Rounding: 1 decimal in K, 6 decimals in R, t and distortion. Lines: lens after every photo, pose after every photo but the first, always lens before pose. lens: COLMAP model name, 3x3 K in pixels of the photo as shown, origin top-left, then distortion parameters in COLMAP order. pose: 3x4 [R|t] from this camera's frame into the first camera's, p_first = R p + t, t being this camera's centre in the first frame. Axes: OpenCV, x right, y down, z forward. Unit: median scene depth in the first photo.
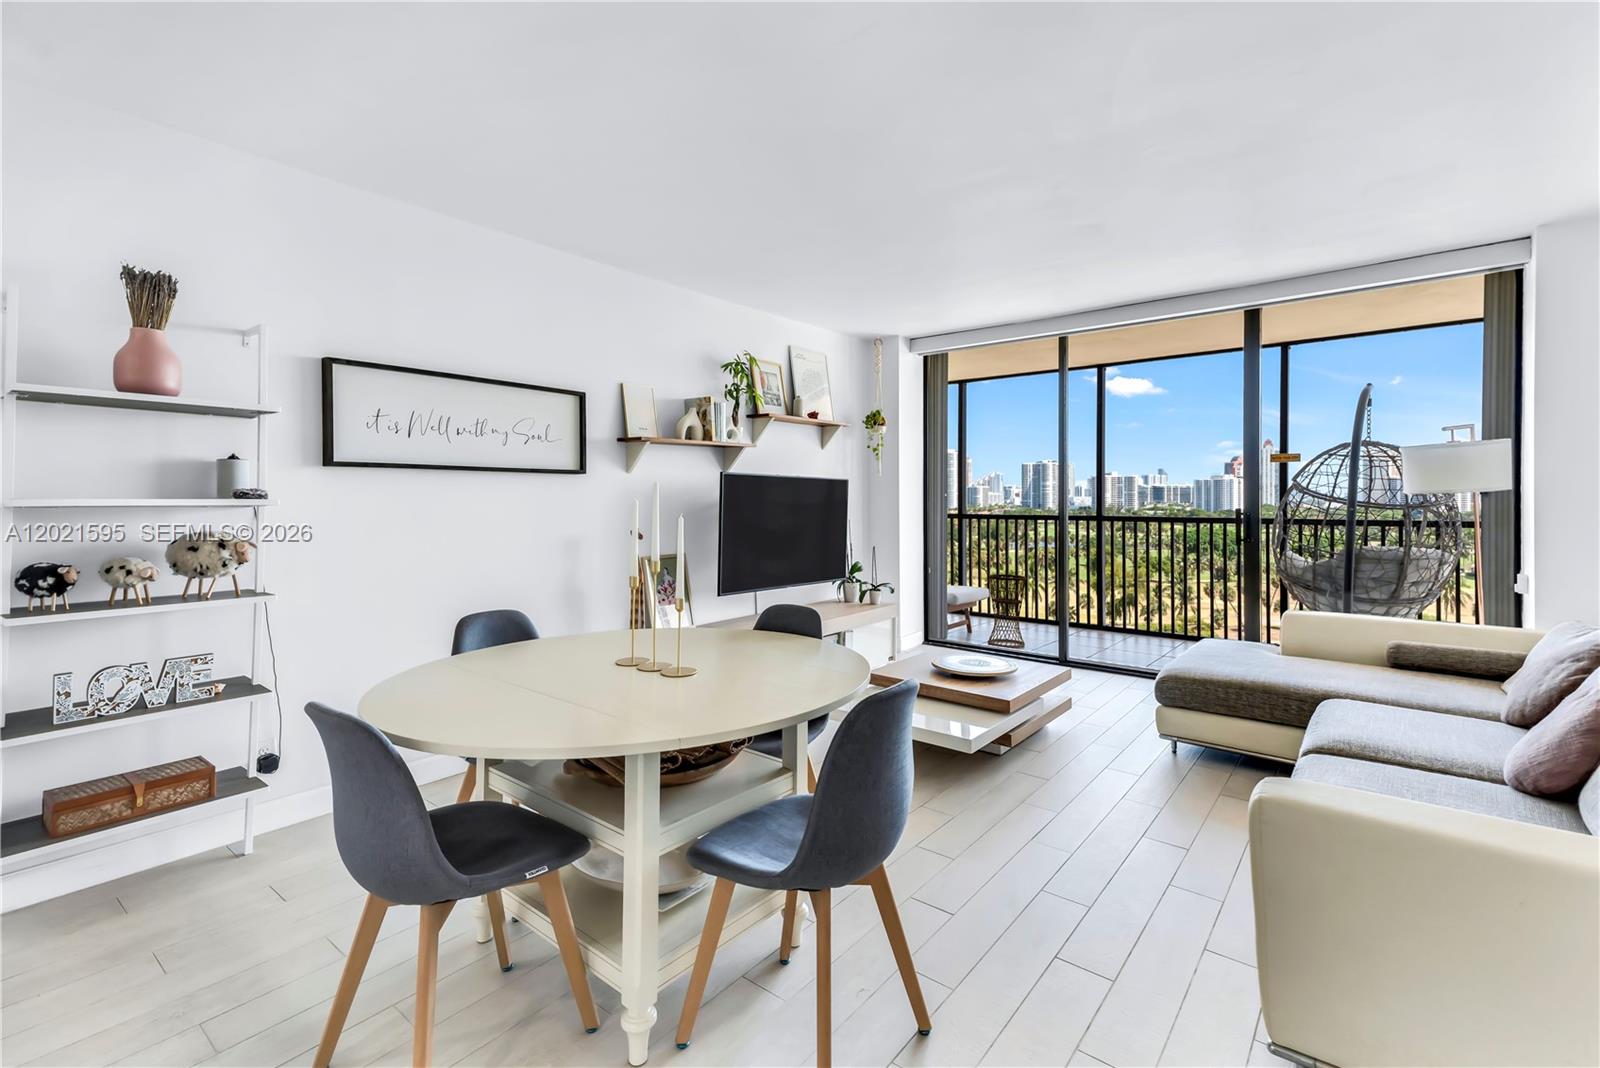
lens RADIAL K [[729.4, 0, 802.9], [0, 729.4, 494.7], [0, 0, 1]] dist [0.041284, 0.000399]
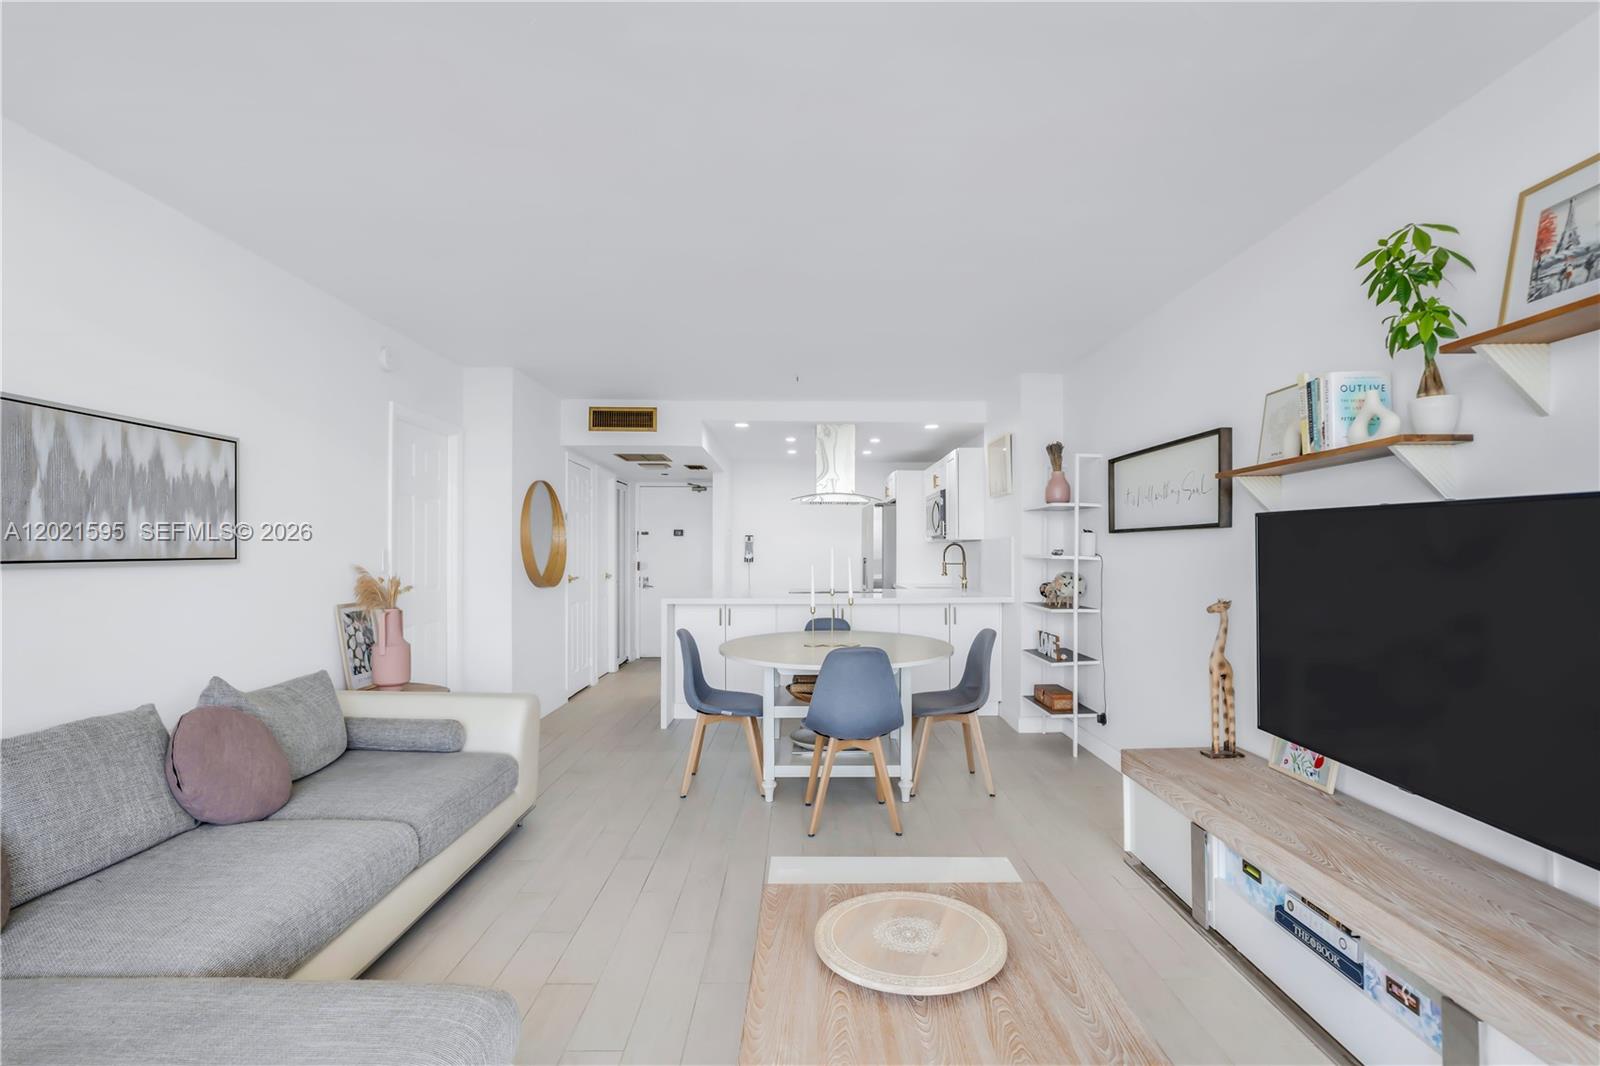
lens RADIAL K [[759.4, 0, 825.3], [0, 759.4, 535.8], [0, 0, 1]] dist [-0.034358, 0.008615]
pose [[-0.762524, -0.013707, -0.646814, 0.480974], [-0.000263, 0.999782, -0.020878, -0.002126], [0.646959, -0.015749, -0.762362, 1.115046]]
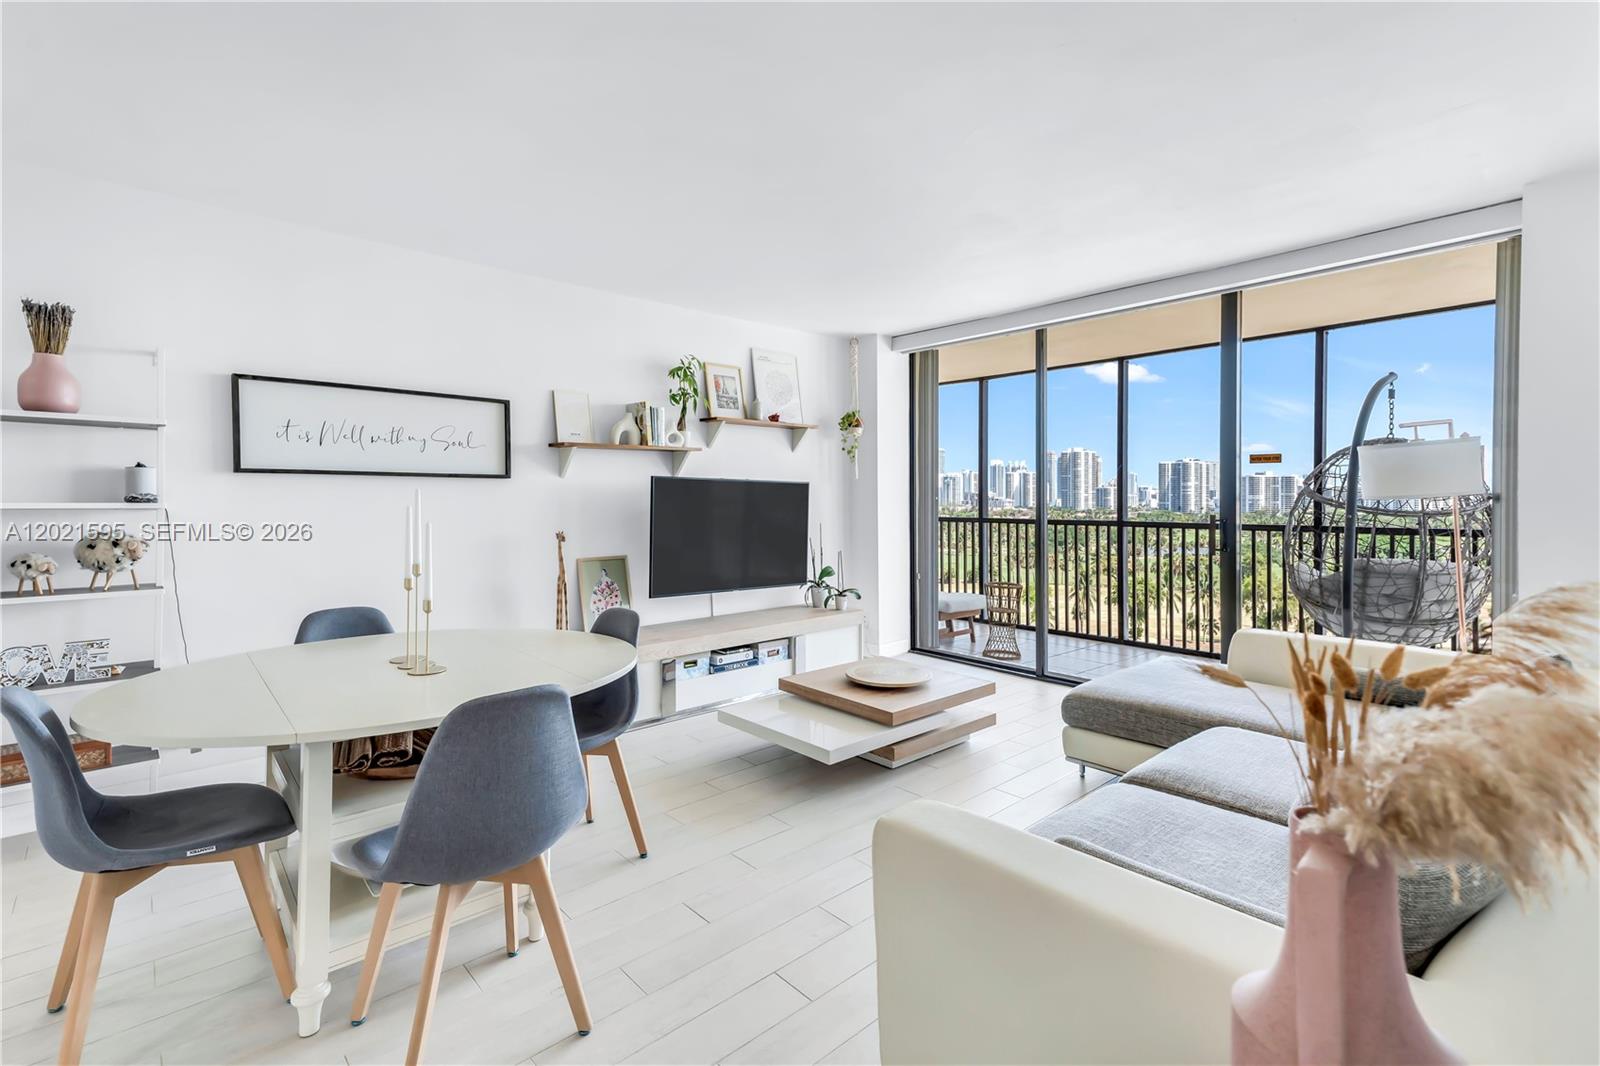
lens RADIAL K [[739.6, 0, 798.3], [0, 739.6, 501.1], [0, 0, 1]] dist [0.040839, -0.000199]
pose [[0.987159, 0.002556, -0.159722, 0.234362], [-0.001447, 0.999974, 0.007059, -0.003524], [0.159736, -0.006737, 0.987137, 0.014317]]
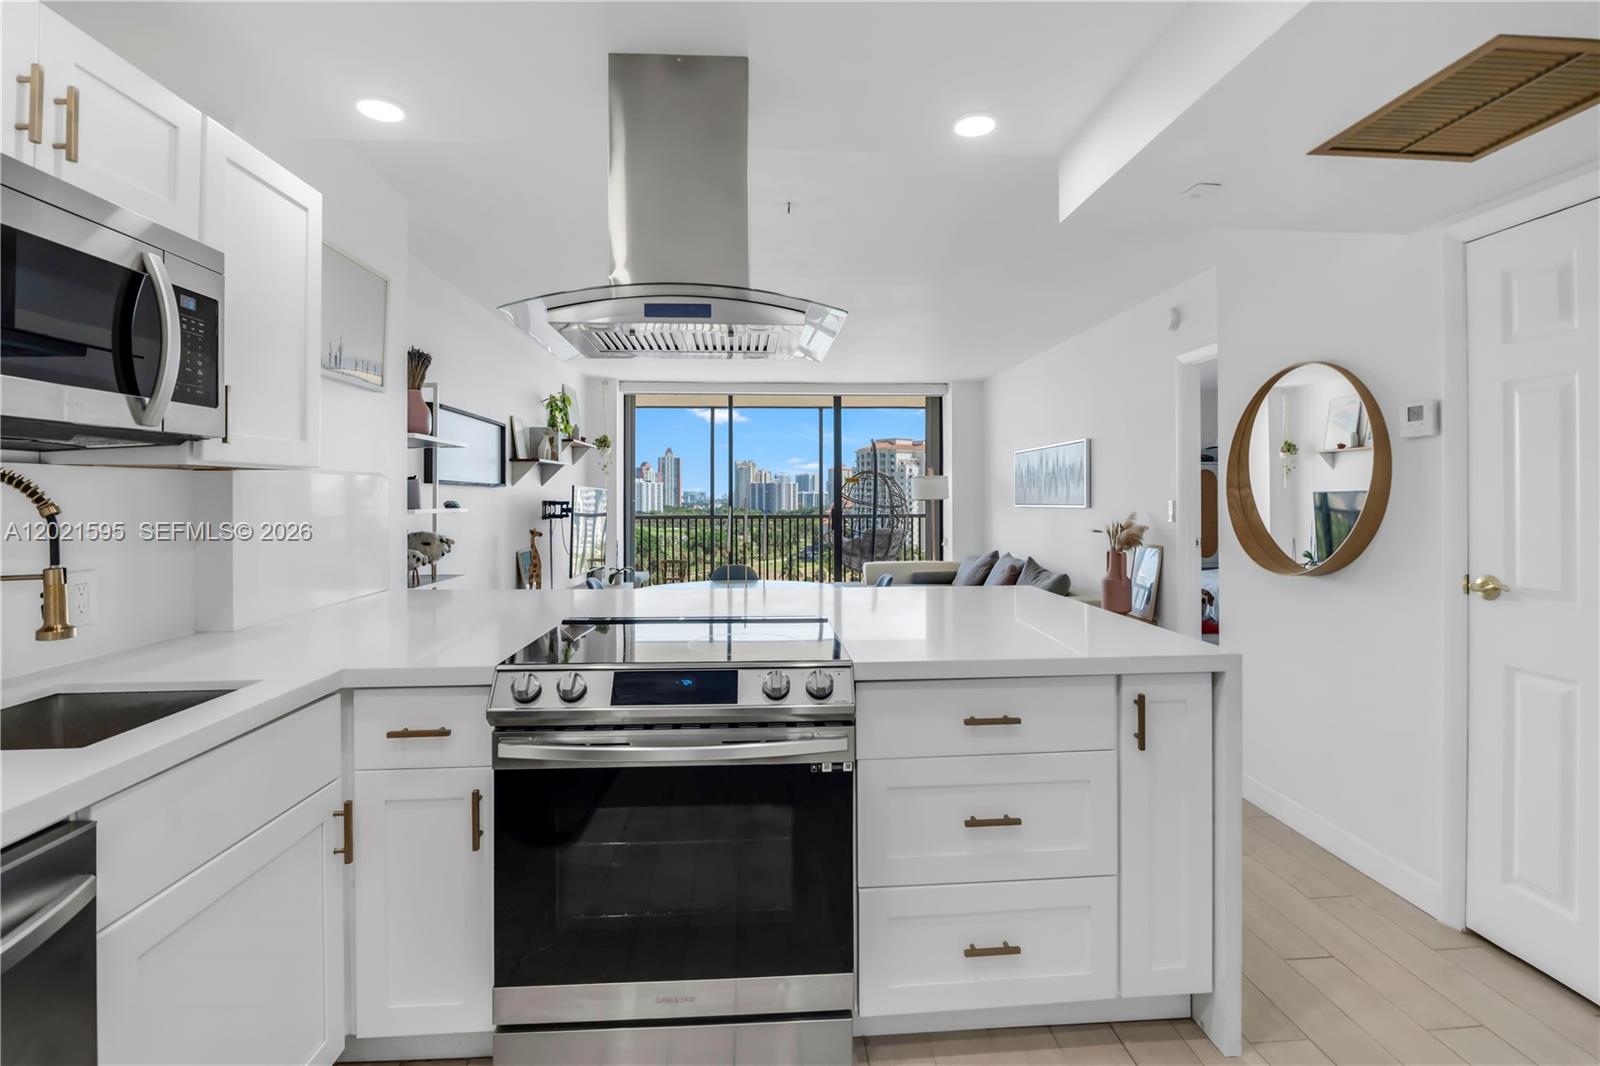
lens RADIAL K [[771.3, 0, 804.1], [0, 771.3, 492.6], [0, 0, 1]] dist [-0.018461, 0.001129]
pose [[0.739547, 0.004510, 0.673090, -0.690908], [-0.000834, 0.999983, -0.005784, -0.009198], [-0.673104, 0.003717, 0.739538, -0.305650]]
